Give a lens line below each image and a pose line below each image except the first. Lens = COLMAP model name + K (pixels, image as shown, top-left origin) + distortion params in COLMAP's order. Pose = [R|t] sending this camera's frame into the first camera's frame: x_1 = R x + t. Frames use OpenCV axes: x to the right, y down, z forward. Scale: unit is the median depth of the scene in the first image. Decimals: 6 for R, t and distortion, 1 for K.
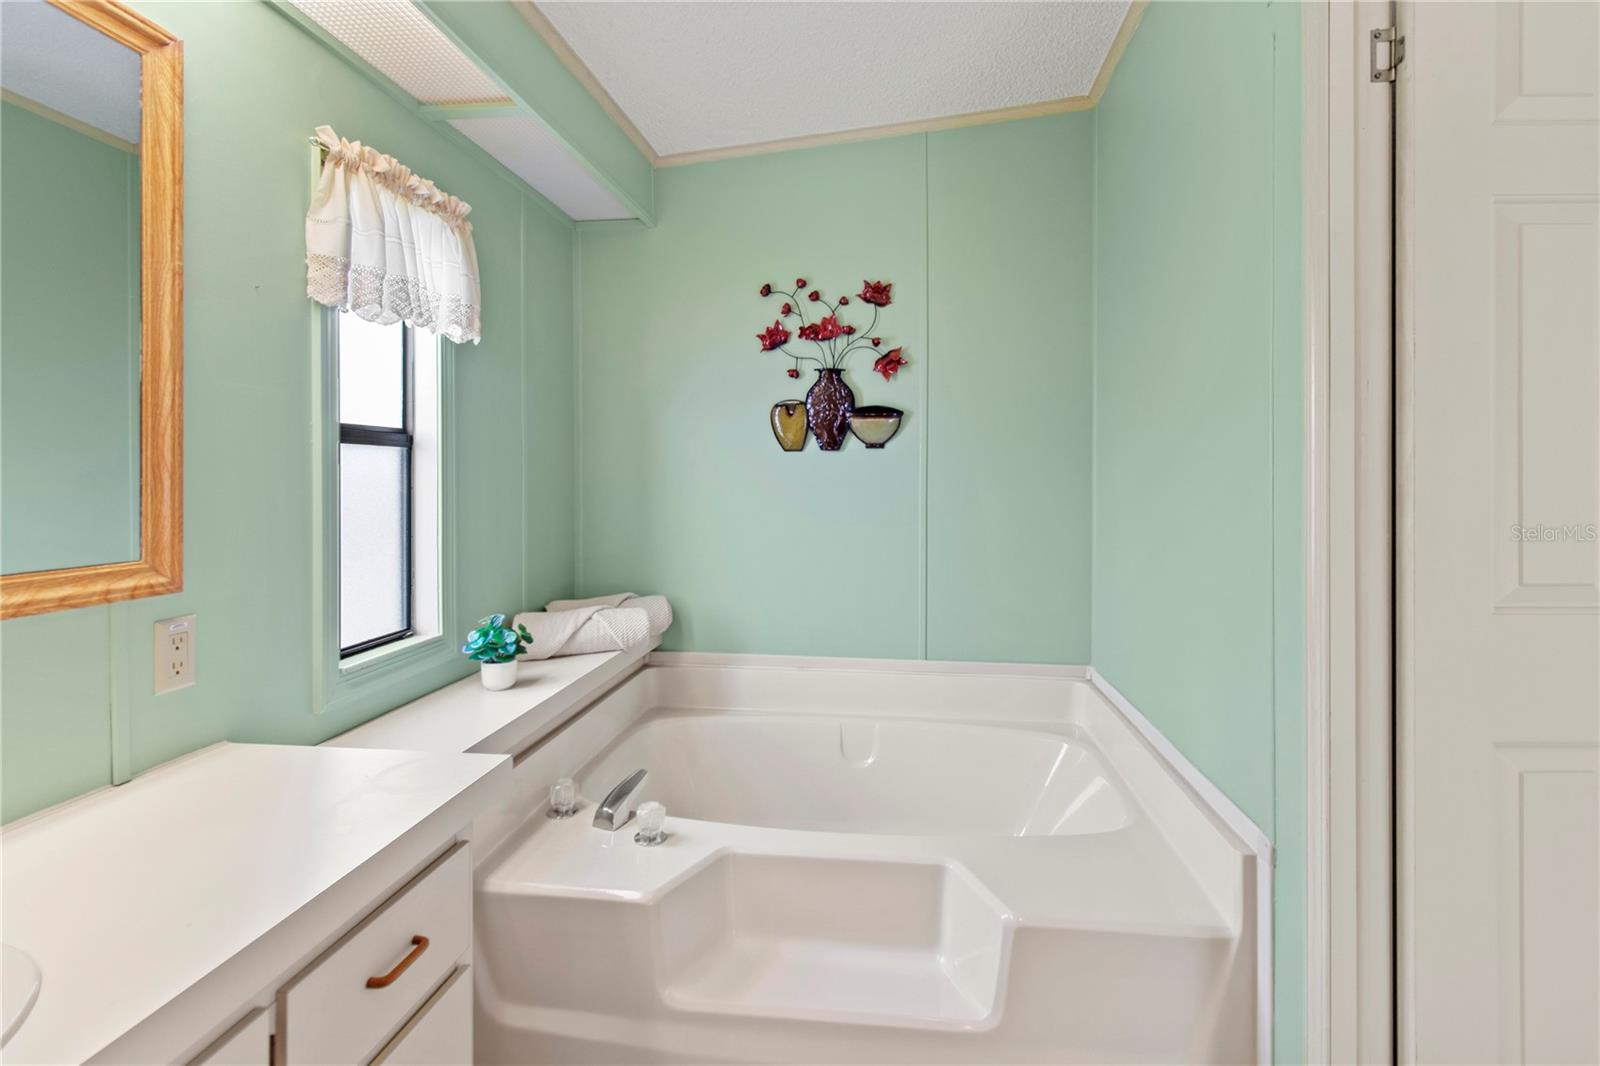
lens RADIAL K [[771.2, 0, 811.3], [0, 771.2, 476.1], [0, 0, 1]] dist [0.000760, 0.000252]
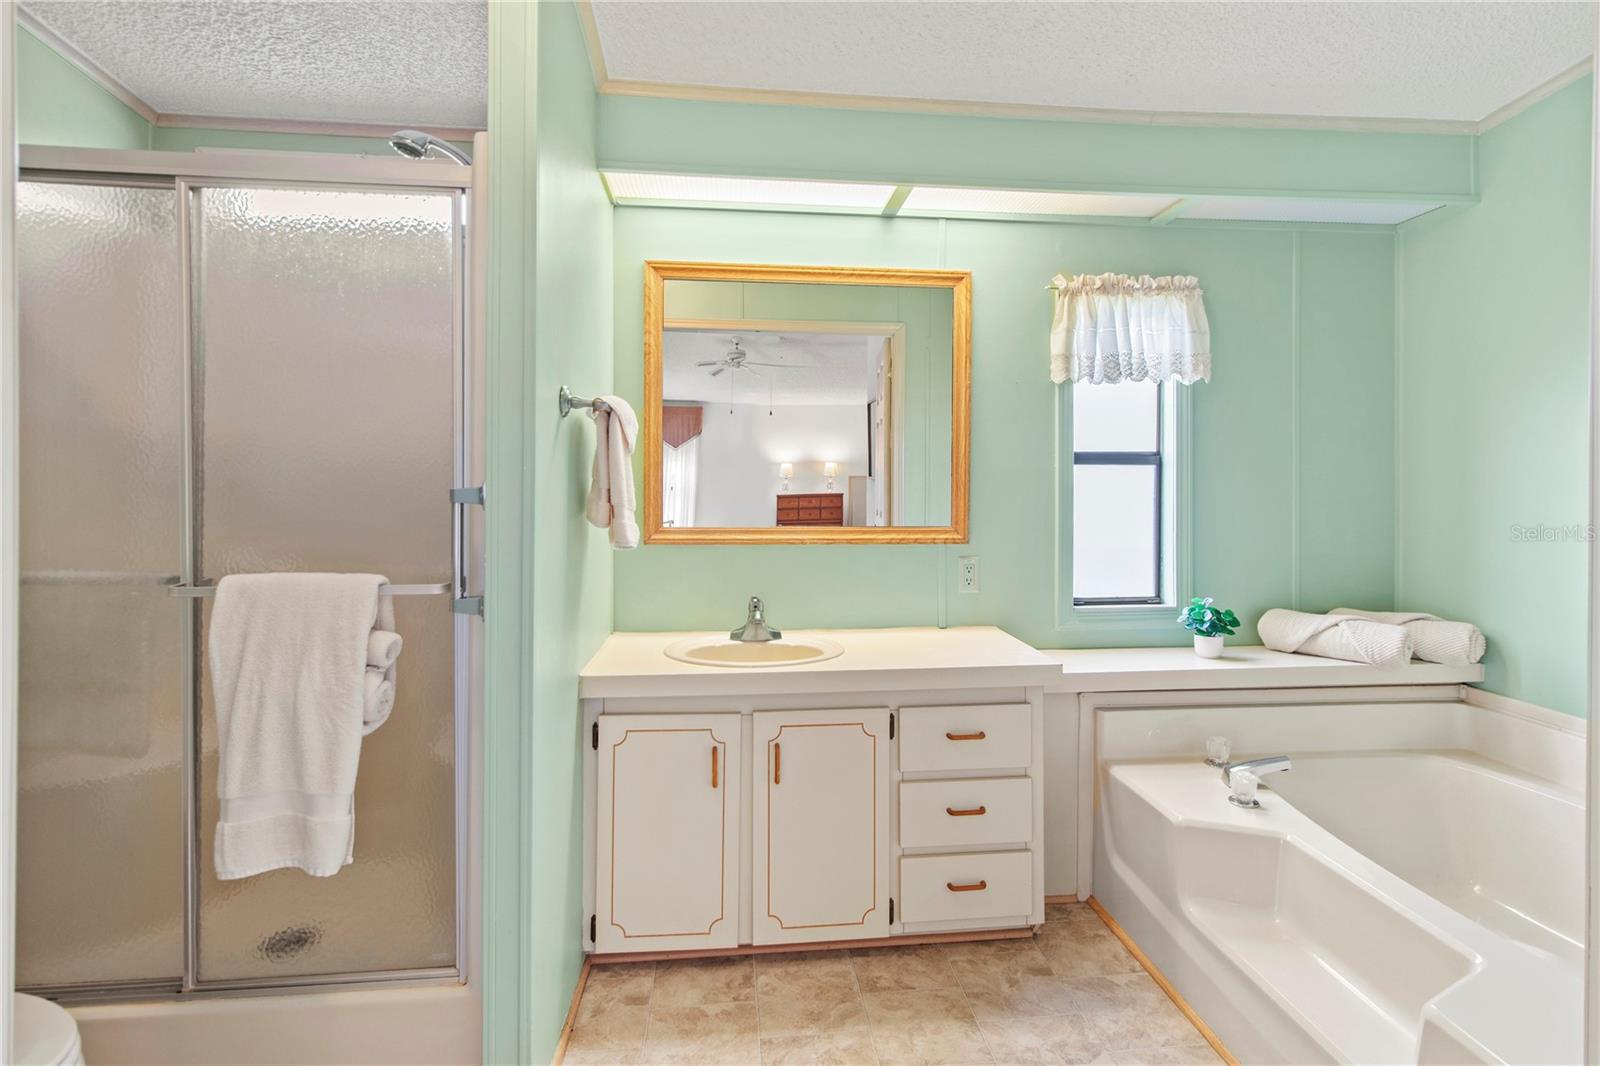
lens RADIAL K [[771.2, 0, 811.3], [0, 771.2, 476.1], [0, 0, 1]] dist [0.000760, 0.000252]
pose [[0.214800, -0.000034, -0.976658, 0.830318], [-0.001449, 0.999999, -0.000354, -0.021047], [0.976657, 0.001492, 0.214799, 0.123090]]
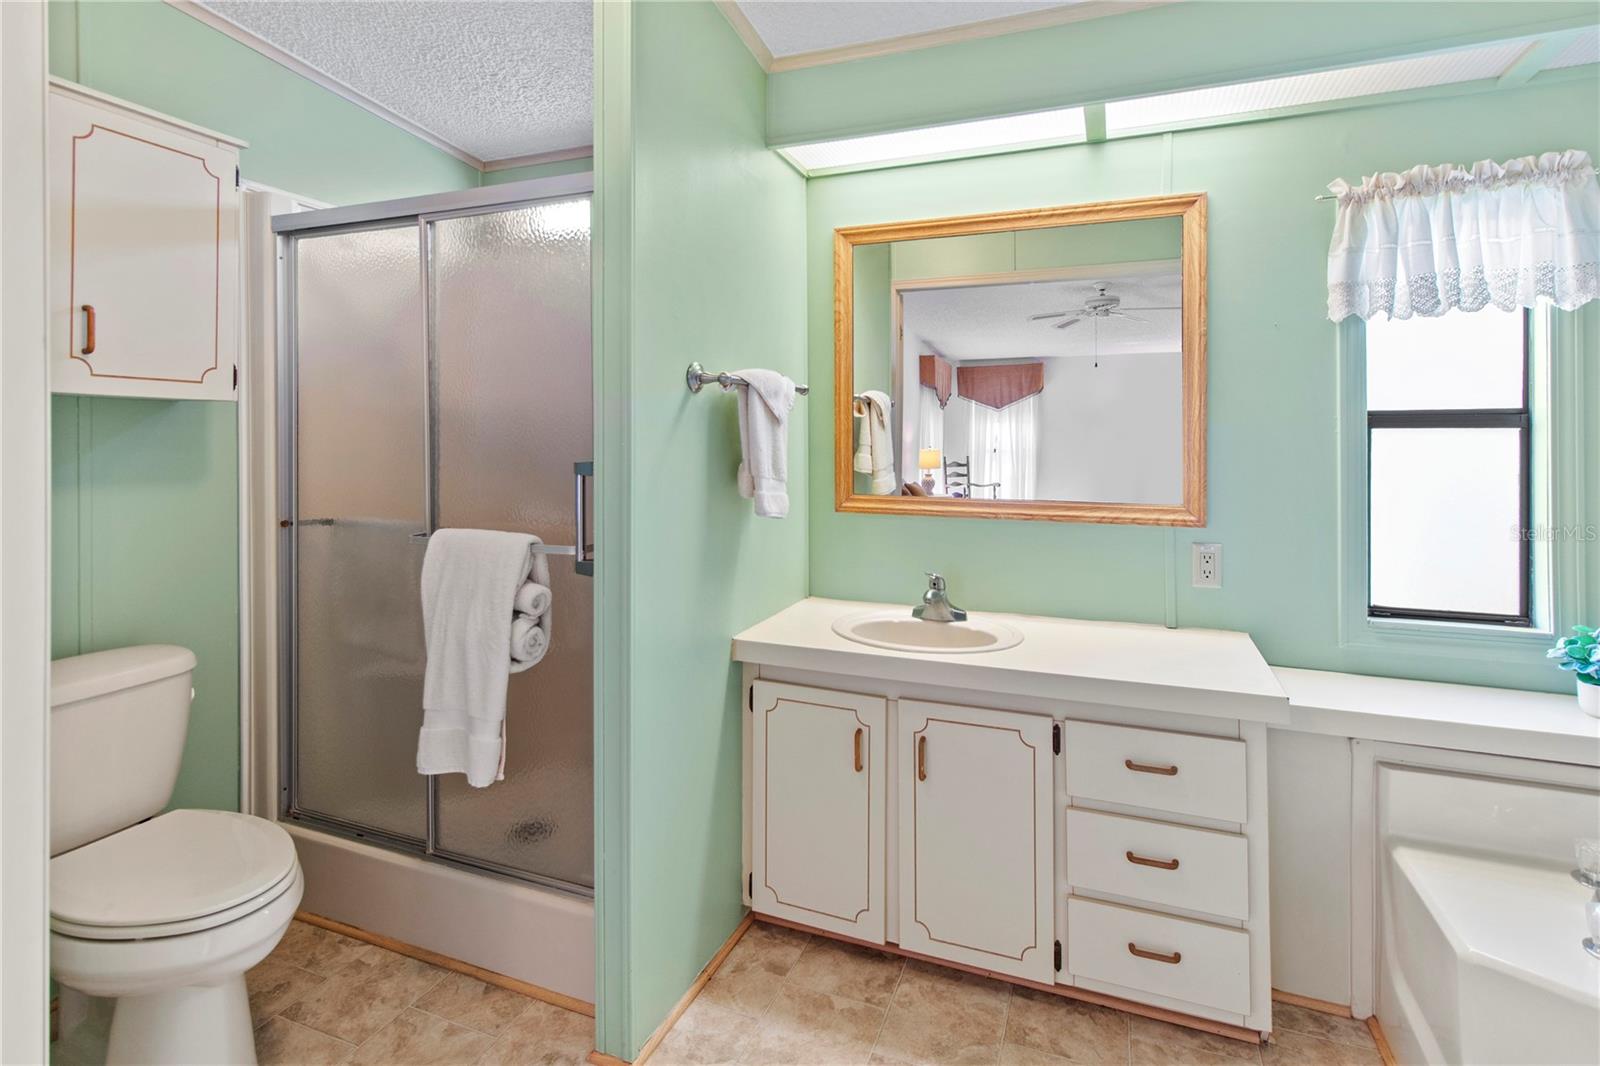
lens RADIAL K [[766.8, 0, 813.5], [0, 766.8, 429.0], [0, 0, 1]] dist [0.001664, 0.000198]
pose [[-0.249047, -0.002410, -0.968489, 0.753361], [0.003949, 0.999986, -0.003503, -0.044881], [0.968483, -0.004697, -0.249034, 0.462492]]
